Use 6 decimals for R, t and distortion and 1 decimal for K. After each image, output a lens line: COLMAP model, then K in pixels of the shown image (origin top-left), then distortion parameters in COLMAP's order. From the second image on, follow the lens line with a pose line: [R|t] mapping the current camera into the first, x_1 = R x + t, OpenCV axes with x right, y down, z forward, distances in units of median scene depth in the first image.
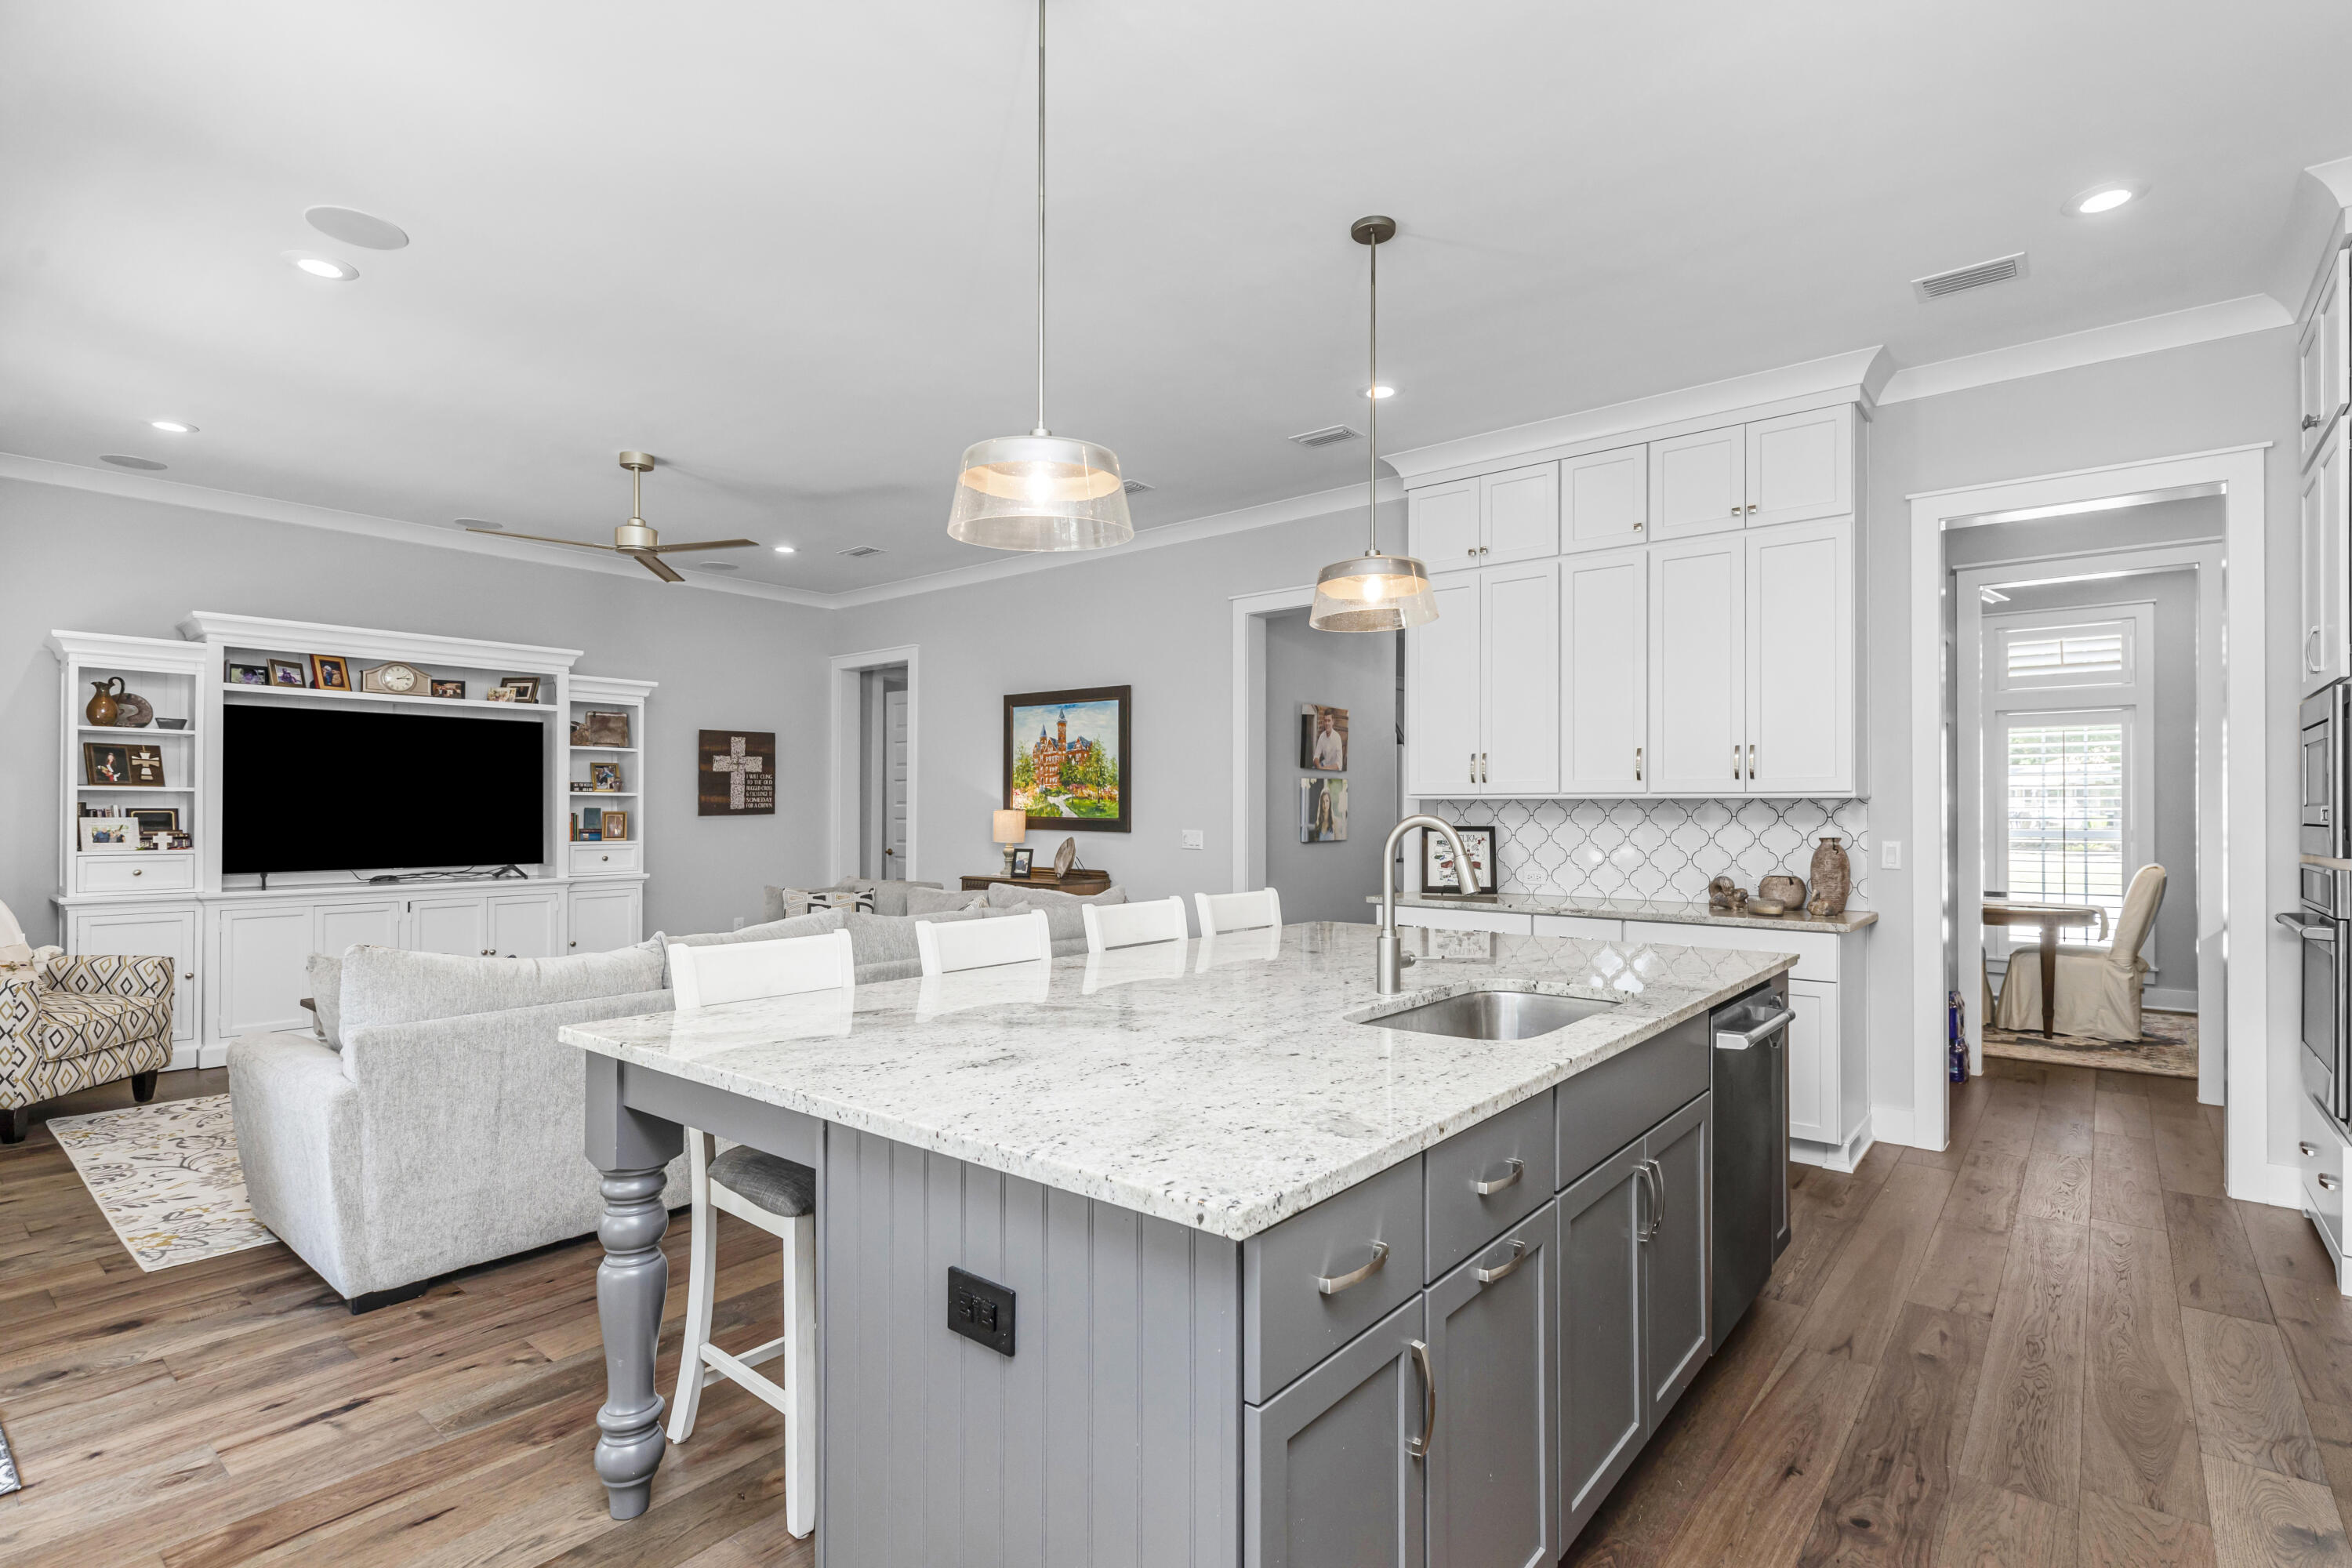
lens RADIAL K [[1141.0, 0, 1188.0], [0, 1141.0, 799.9], [0, 0, 1]] dist [0.004307, -0.000615]
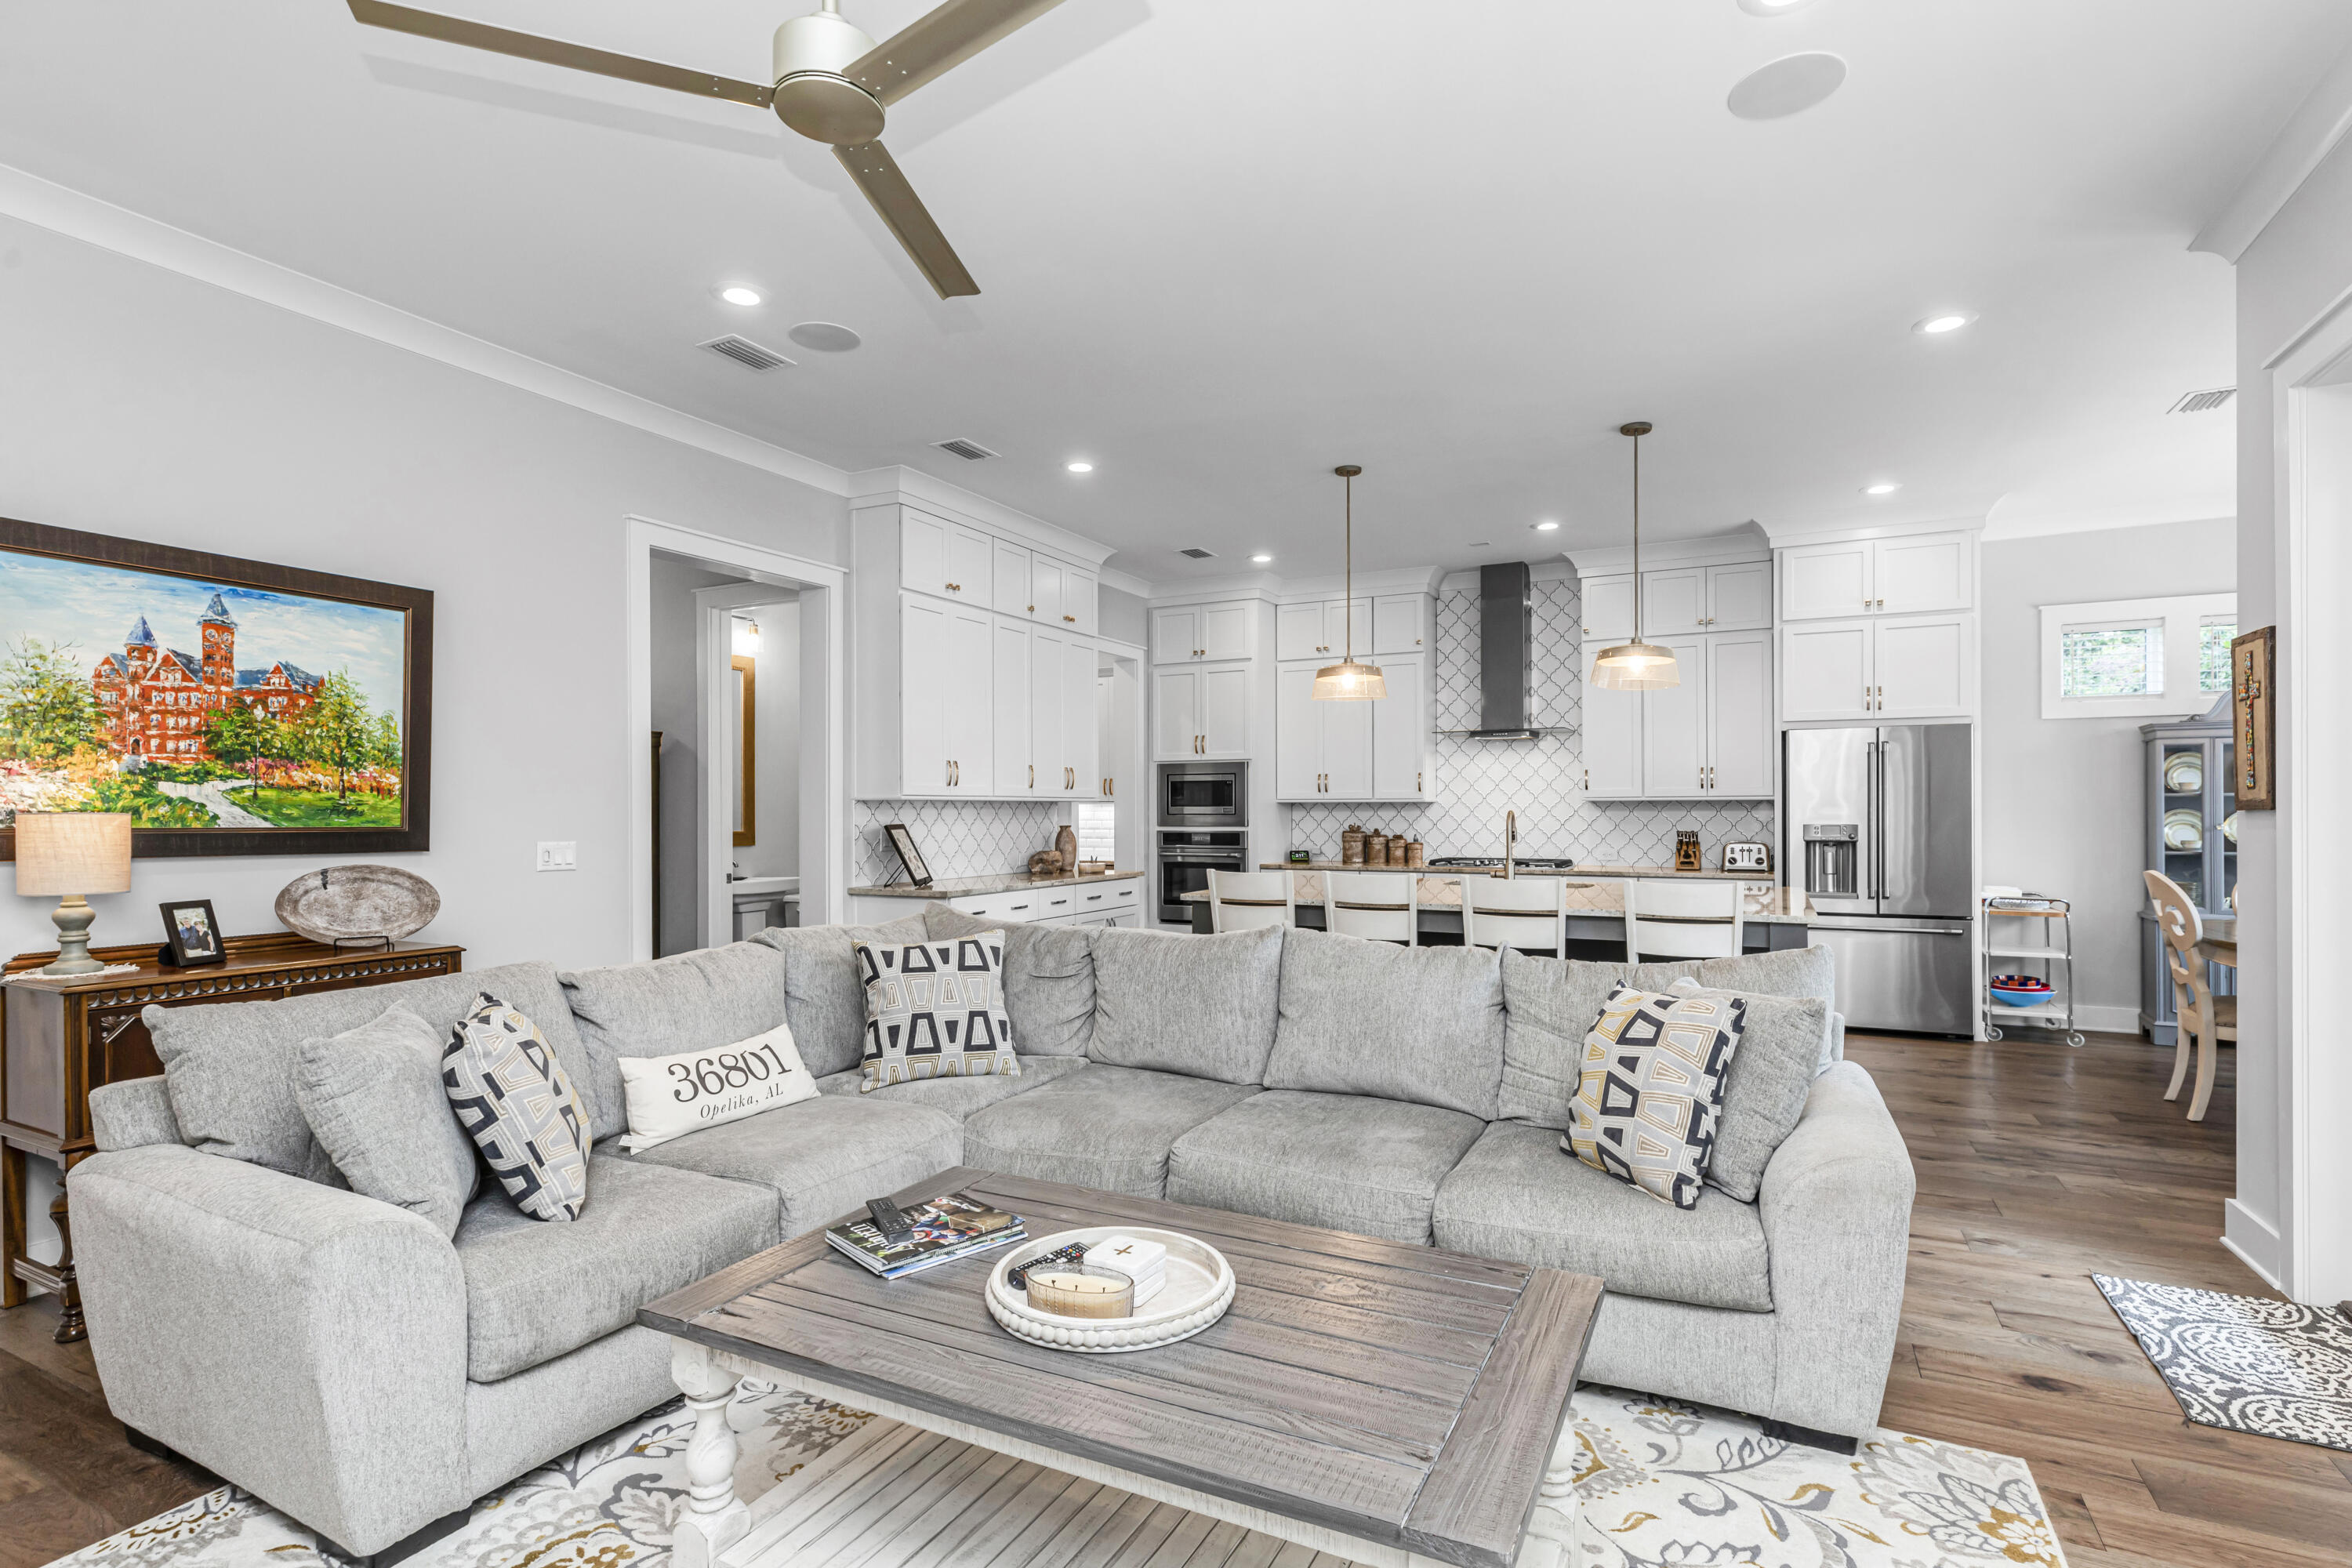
lens RADIAL K [[1101.5, 0, 1191.3], [0, 1101.5, 809.3], [0, 0, 1]] dist [0.003286, -0.000033]
pose [[-0.209516, 0.001603, 0.977804, -0.733257], [-0.002547, 0.999994, -0.002186, 0.008728], [-0.977802, -0.002949, -0.209511, 0.821189]]
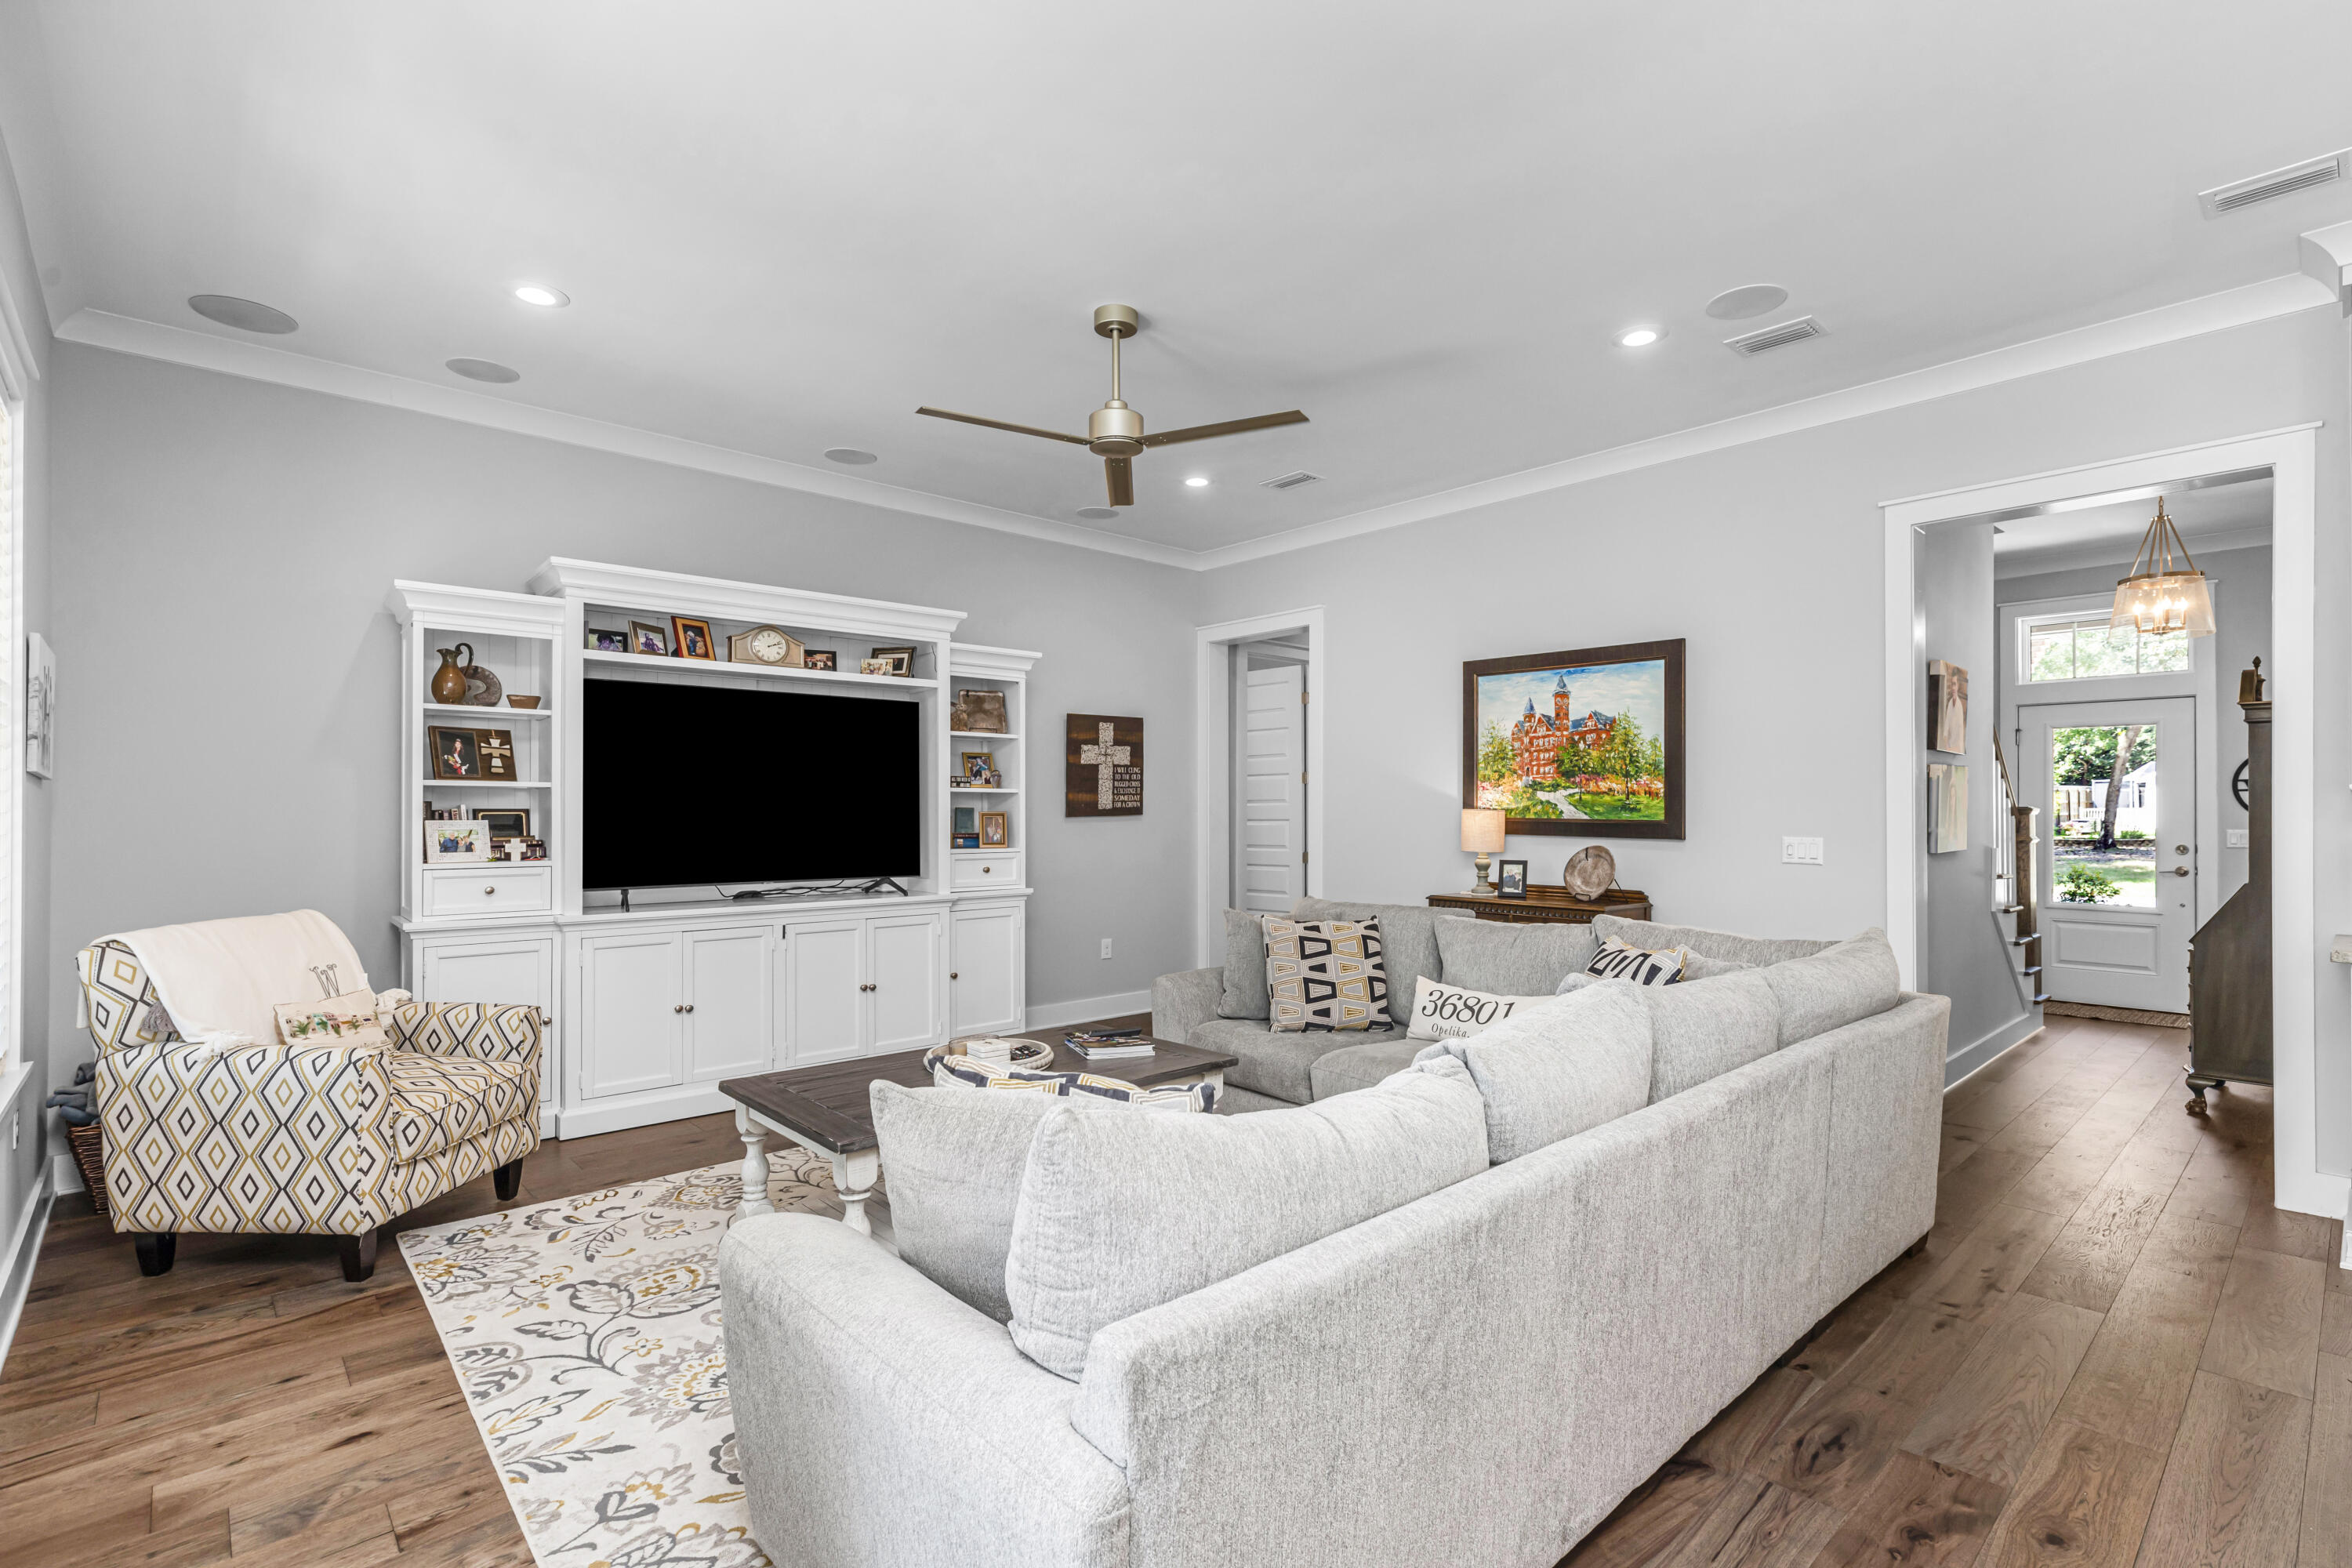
lens RADIAL K [[1101.5, 0, 1177.5], [0, 1101.5, 801.9], [0, 0, 1]] dist [0.003286, -0.000033]
pose [[0.989449, -0.002668, -0.144855, -0.298142], [0.002804, 0.999996, 0.000741, 0.003213], [0.144853, -0.001139, 0.989453, 0.279314]]
